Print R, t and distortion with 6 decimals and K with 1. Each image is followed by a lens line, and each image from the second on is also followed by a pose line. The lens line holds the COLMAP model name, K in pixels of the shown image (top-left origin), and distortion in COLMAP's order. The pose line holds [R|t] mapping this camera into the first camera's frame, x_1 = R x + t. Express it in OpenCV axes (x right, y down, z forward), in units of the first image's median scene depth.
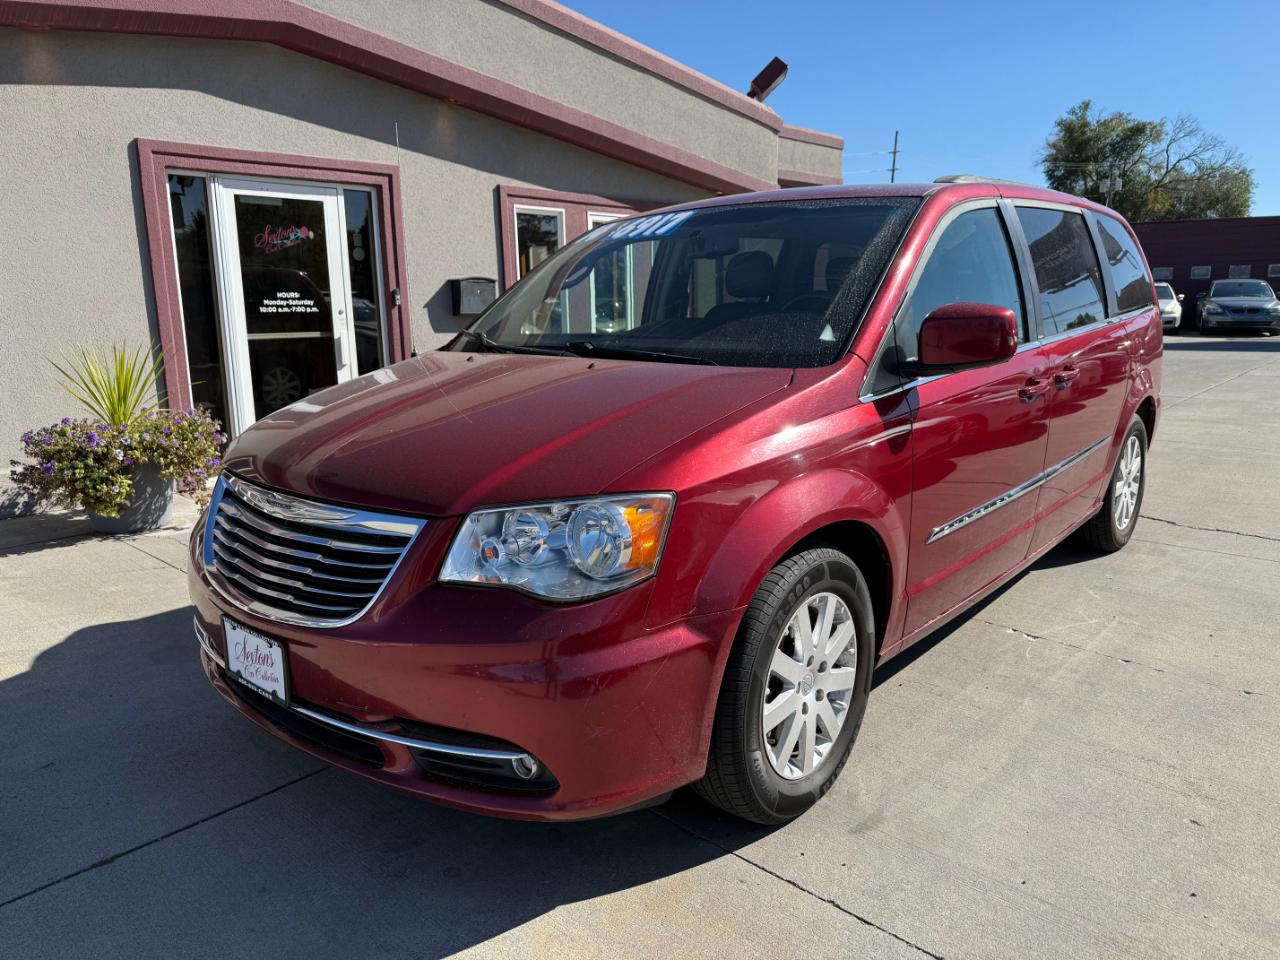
lens RADIAL K [[1009.0, 0, 634.2], [0, 1009.0, 491.2], [0, 0, 1]] dist [-0.002424, -0.005825]
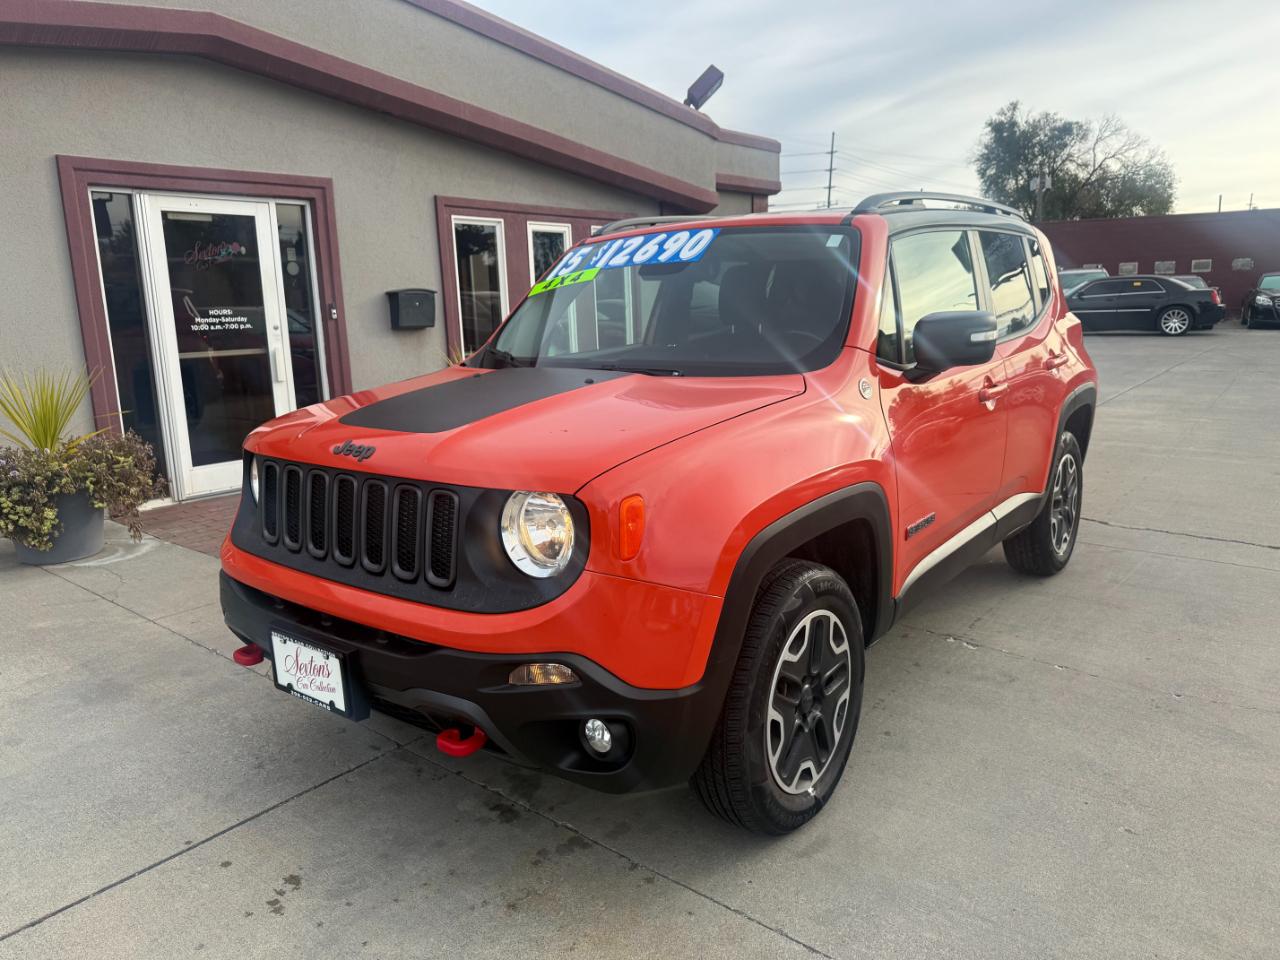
lens RADIAL K [[1010.2, 0, 641.7], [0, 1010.2, 484.3], [0, 0, 1]] dist [-0.008217, -0.000015]
pose [[0.998081, -0.025868, 0.056260, 0.005229], [0.026074, 0.999656, -0.002932, -0.014001], [-0.056165, 0.004393, 0.998412, 0.001134]]
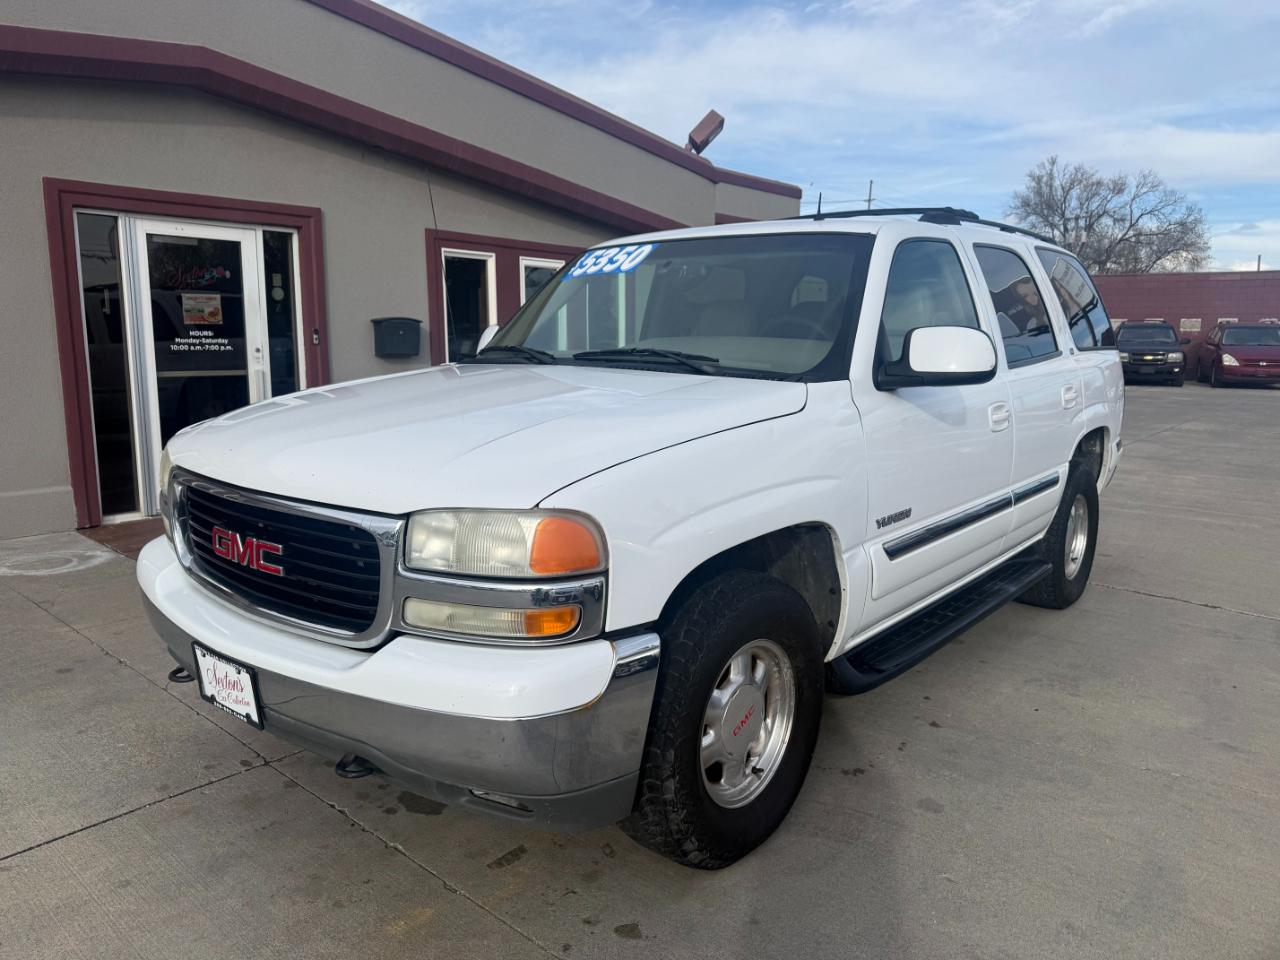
lens RADIAL K [[1014.2, 0, 679.6], [0, 1014.2, 478.4], [0, 0, 1]] dist [0.001360, -0.007708]
pose [[0.999321, 0.016138, 0.033127, 0.100423], [-0.014575, 0.998794, -0.046890, -0.010250], [-0.033843, 0.046375, 0.998351, -0.015601]]
